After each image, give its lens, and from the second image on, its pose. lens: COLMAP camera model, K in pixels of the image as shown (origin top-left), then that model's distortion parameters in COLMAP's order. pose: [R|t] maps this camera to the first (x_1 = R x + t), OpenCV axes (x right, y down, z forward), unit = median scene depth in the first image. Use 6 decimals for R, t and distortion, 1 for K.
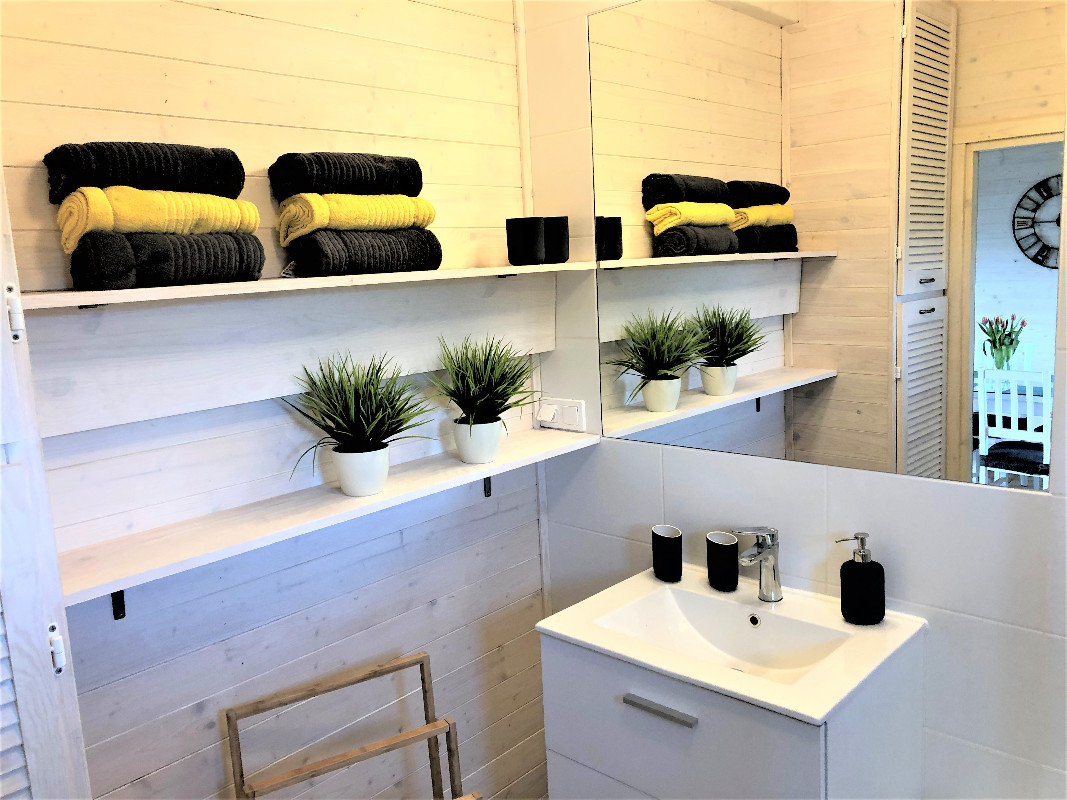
lens RADIAL K [[875.1, 0, 536.9], [0, 875.1, 406.8], [0, 0, 1]] dist [0.000088, 0.002507]
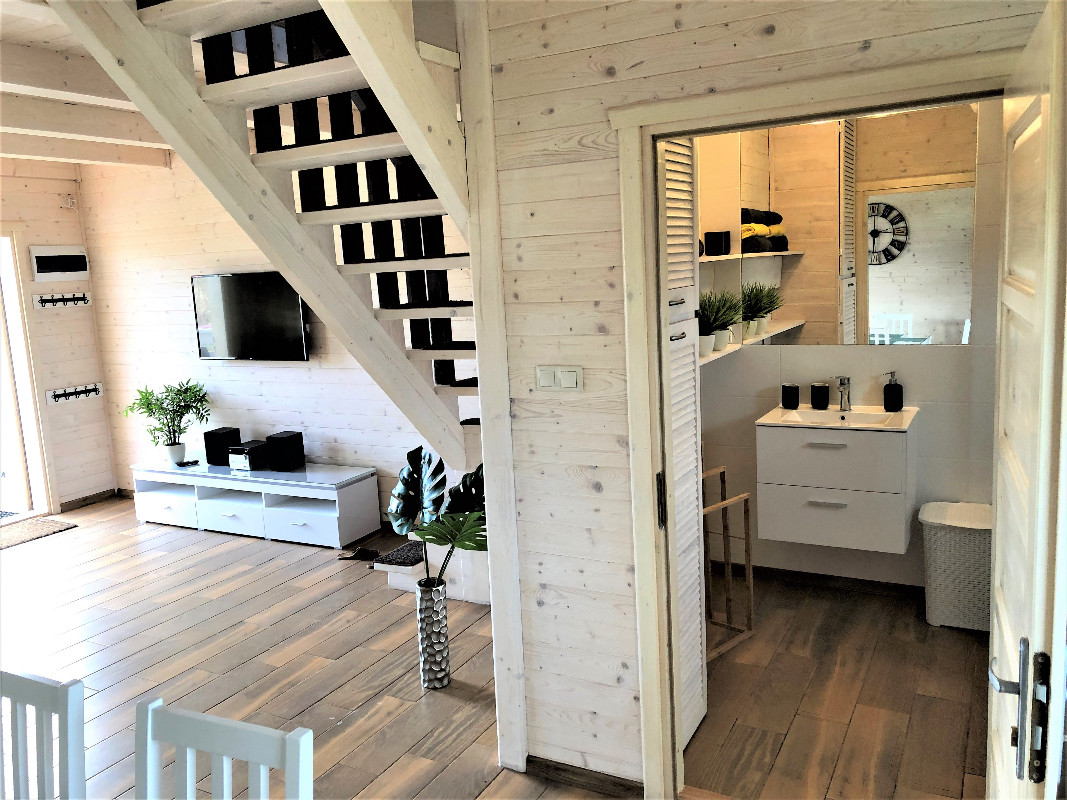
lens RADIAL K [[875.1, 0, 531.2], [0, 875.1, 395.7], [0, 0, 1]] dist [0.000088, 0.002507]
pose [[0.970868, -0.028995, 0.237854, -0.628533], [0.032908, 0.999380, -0.012497, 0.117346], [-0.237344, 0.019961, 0.971220, -0.574131]]
